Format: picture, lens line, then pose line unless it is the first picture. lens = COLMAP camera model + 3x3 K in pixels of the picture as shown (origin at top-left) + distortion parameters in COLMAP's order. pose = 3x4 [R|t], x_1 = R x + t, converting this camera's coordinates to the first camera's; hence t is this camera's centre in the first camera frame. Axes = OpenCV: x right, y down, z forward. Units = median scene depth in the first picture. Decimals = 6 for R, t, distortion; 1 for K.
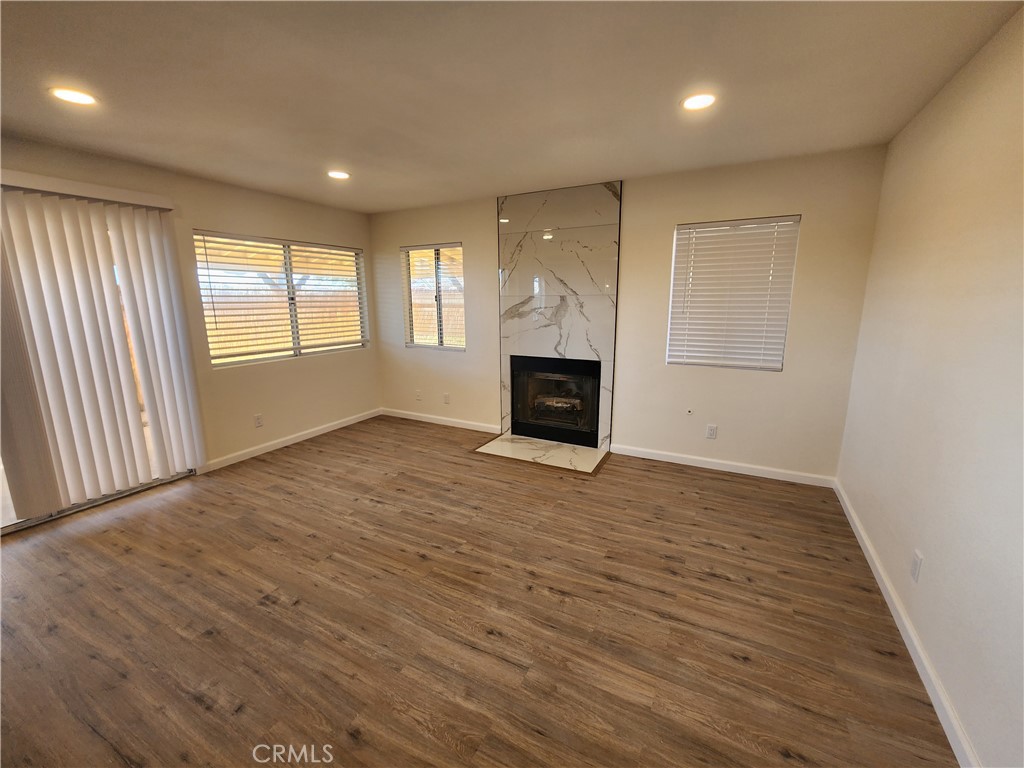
lens RADIAL K [[423.7, 0, 515.6], [0, 423.7, 383.0], [0, 0, 1]] dist [-0.002018, -0.000385]
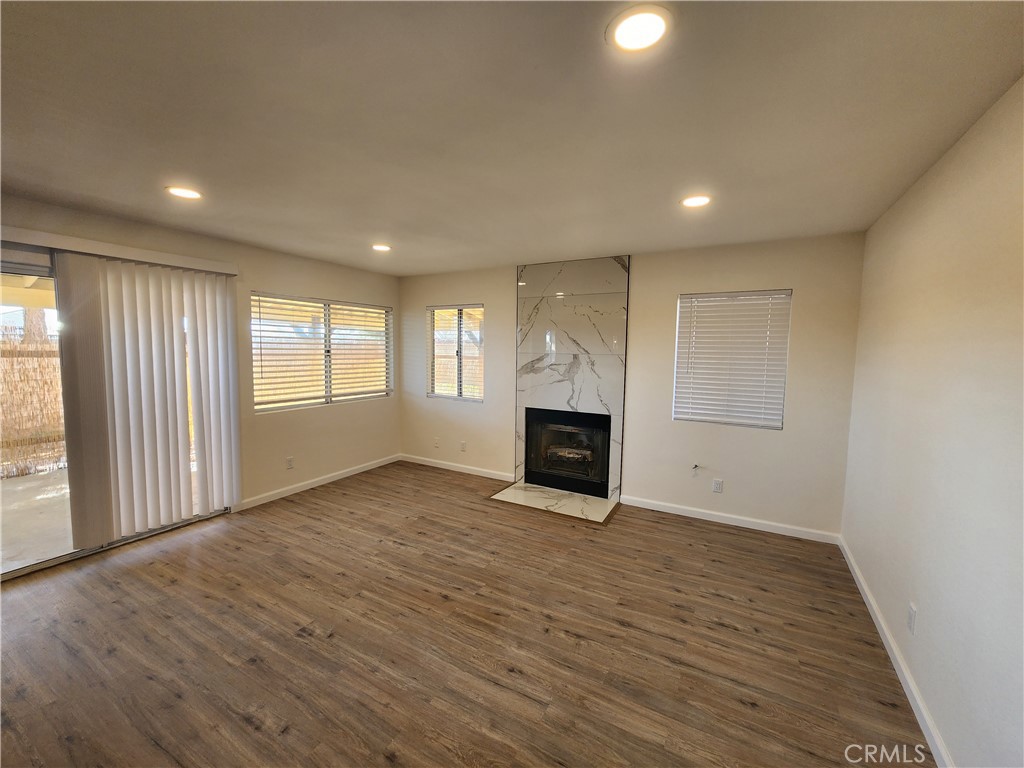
lens RADIAL K [[420.0, 0, 511.2], [0, 420.0, 381.7], [0, 0, 1]] dist [0.000076, -0.000591]
pose [[0.999372, 0.022347, -0.027492, -0.036852], [-0.025415, 0.992823, -0.116863, -0.009084], [0.024683, 0.117489, 0.992767, -0.110407]]
